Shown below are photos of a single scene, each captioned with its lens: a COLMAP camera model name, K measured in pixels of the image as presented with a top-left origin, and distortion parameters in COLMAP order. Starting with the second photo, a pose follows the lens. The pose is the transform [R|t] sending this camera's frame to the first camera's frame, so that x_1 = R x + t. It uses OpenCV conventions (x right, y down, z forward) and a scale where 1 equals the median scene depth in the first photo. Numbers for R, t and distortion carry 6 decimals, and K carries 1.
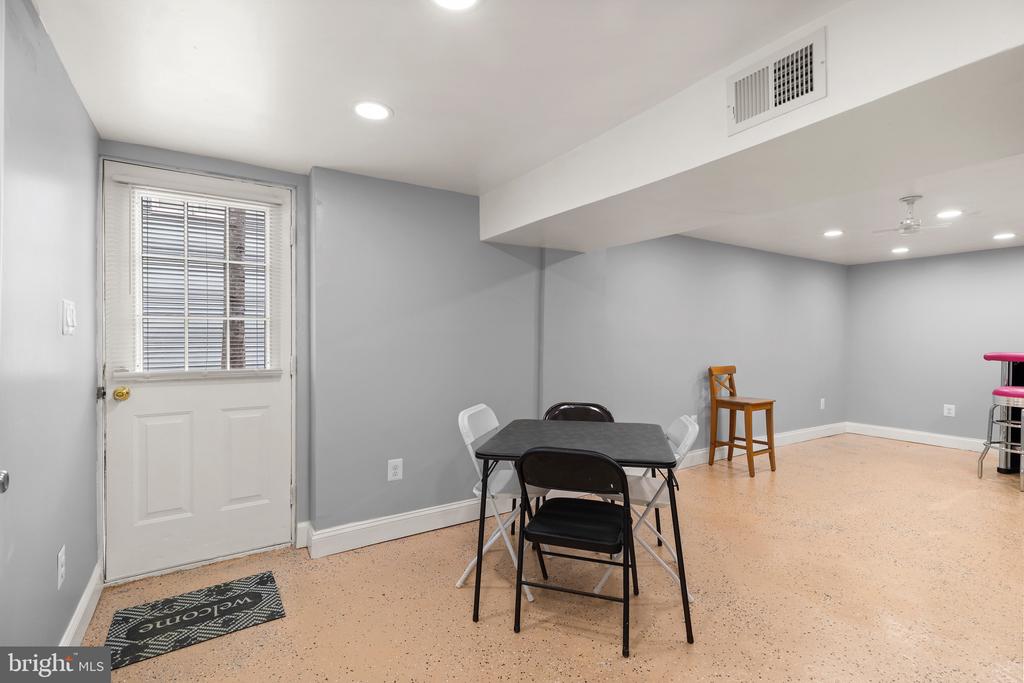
lens RADIAL K [[469.8, 0, 512.0], [0, 469.8, 341.5], [0, 0, 1]] dist [0.002383, 0.000389]
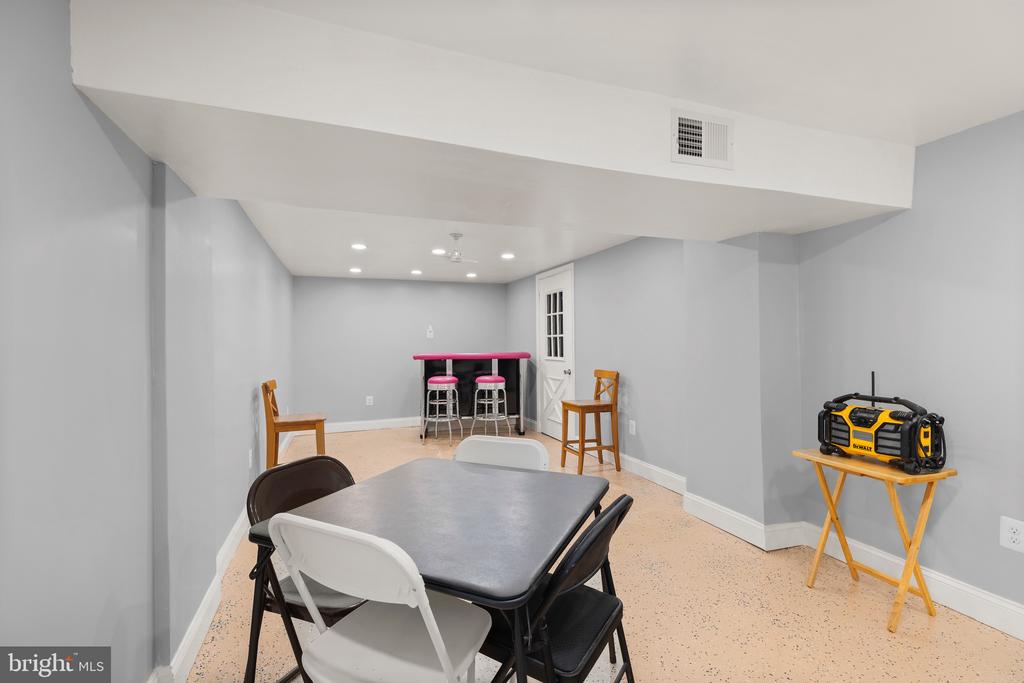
lens RADIAL K [[457.1, 0, 512.0], [0, 457.1, 341.5], [0, 0, 1]] dist [0.000129, -0.000233]
pose [[0.198603, 0.000060, 0.980080, -0.391746], [0.013300, 0.999908, -0.002756, -0.010222], [-0.979990, 0.013583, 0.198583, 0.682909]]
